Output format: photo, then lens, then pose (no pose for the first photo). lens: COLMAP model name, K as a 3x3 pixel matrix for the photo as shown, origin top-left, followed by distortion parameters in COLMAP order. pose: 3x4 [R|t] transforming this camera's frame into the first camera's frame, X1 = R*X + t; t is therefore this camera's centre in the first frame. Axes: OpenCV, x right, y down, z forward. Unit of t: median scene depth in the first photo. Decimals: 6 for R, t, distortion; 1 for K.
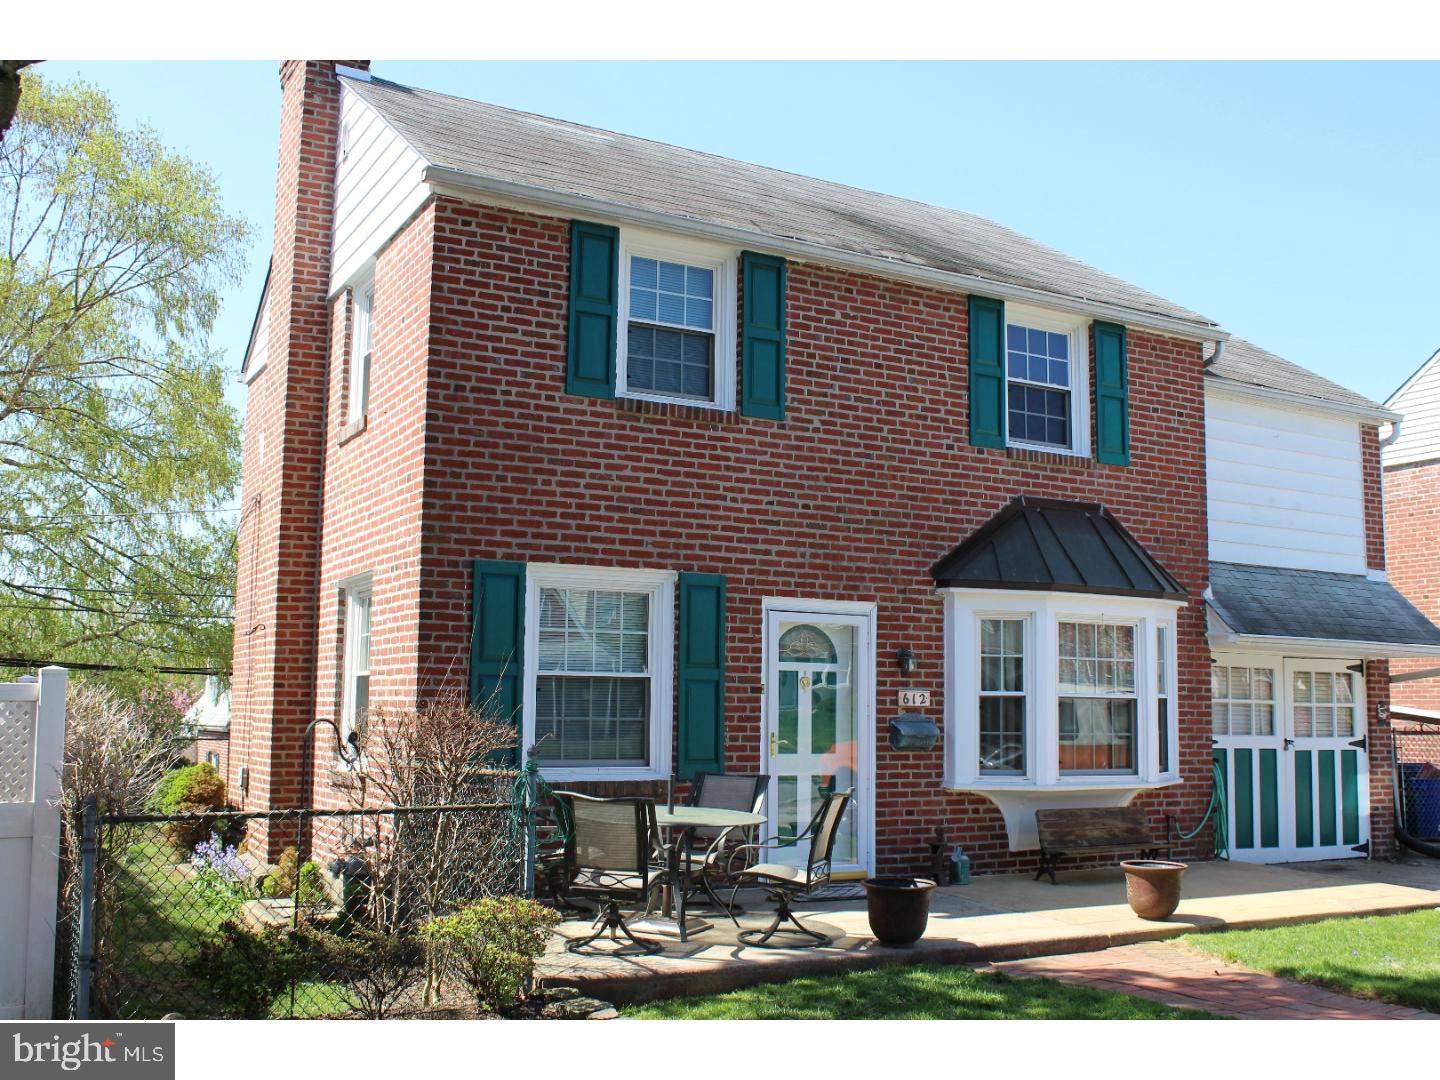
lens RADIAL K [[1419.3, 0, 719.8], [0, 1419.3, 549.0], [0, 0, 1]] dist [-0.077980, 0.000000]
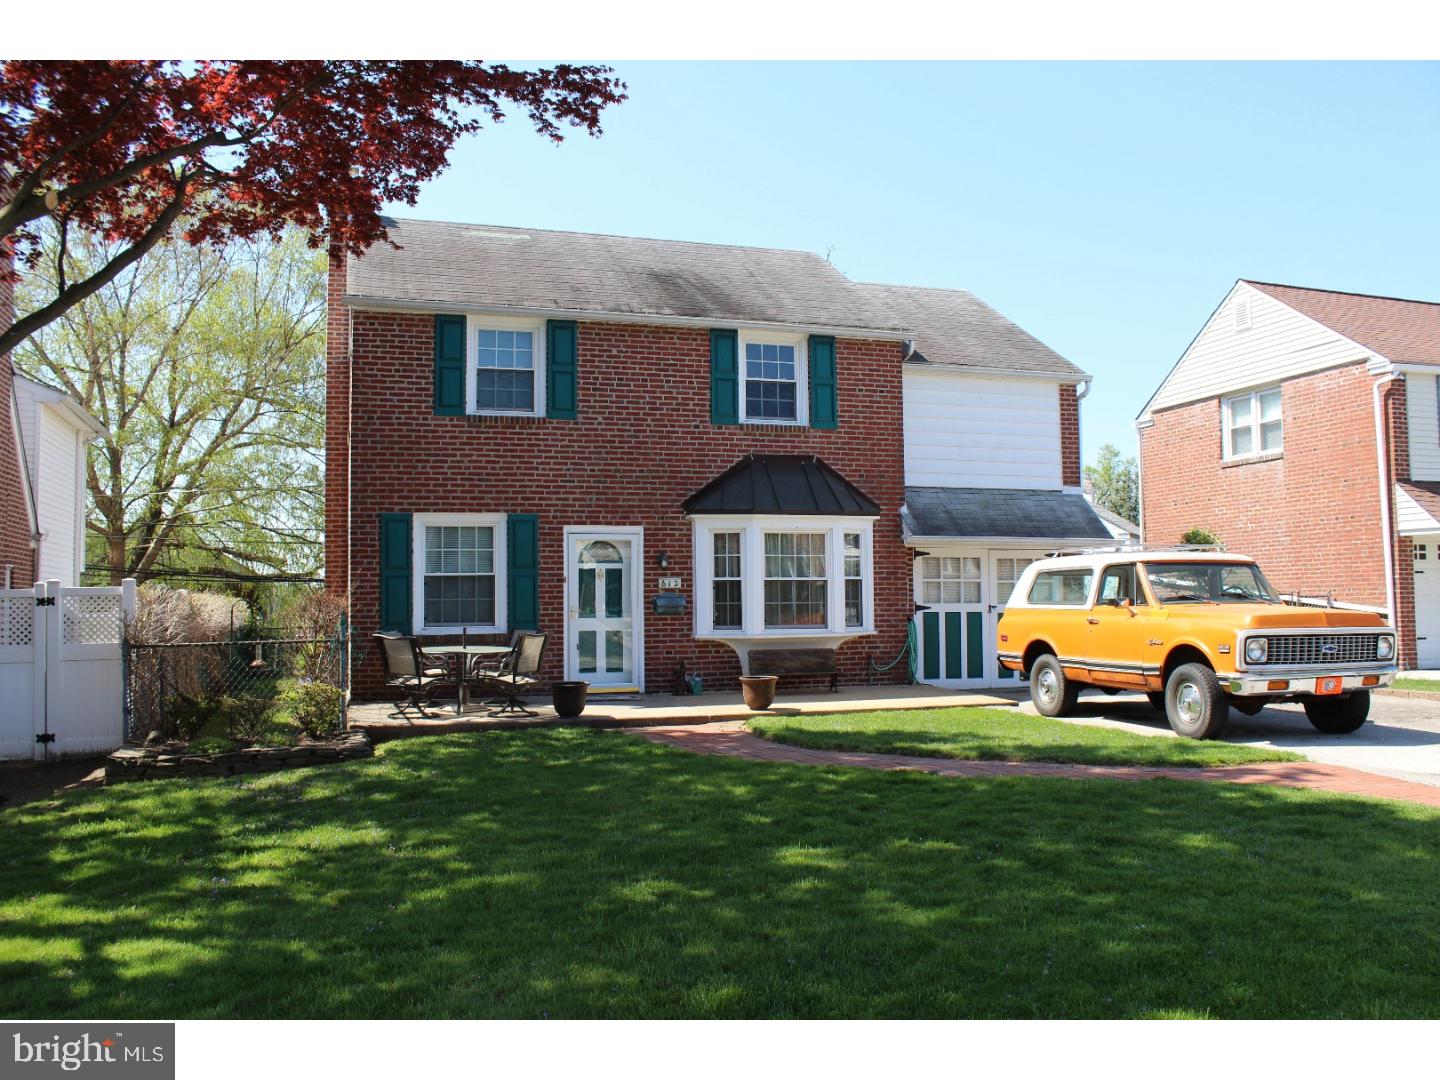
lens RADIAL K [[1208.4, 0, 720.5], [0, 1208.4, 541.2], [0, 0, 1]] dist [-0.111089, 0.039619]
pose [[0.979221, -0.036369, -0.199506, 0.482388], [0.047940, 0.997418, 0.053476, -0.015260], [0.197046, -0.061929, 0.978436, -0.359688]]
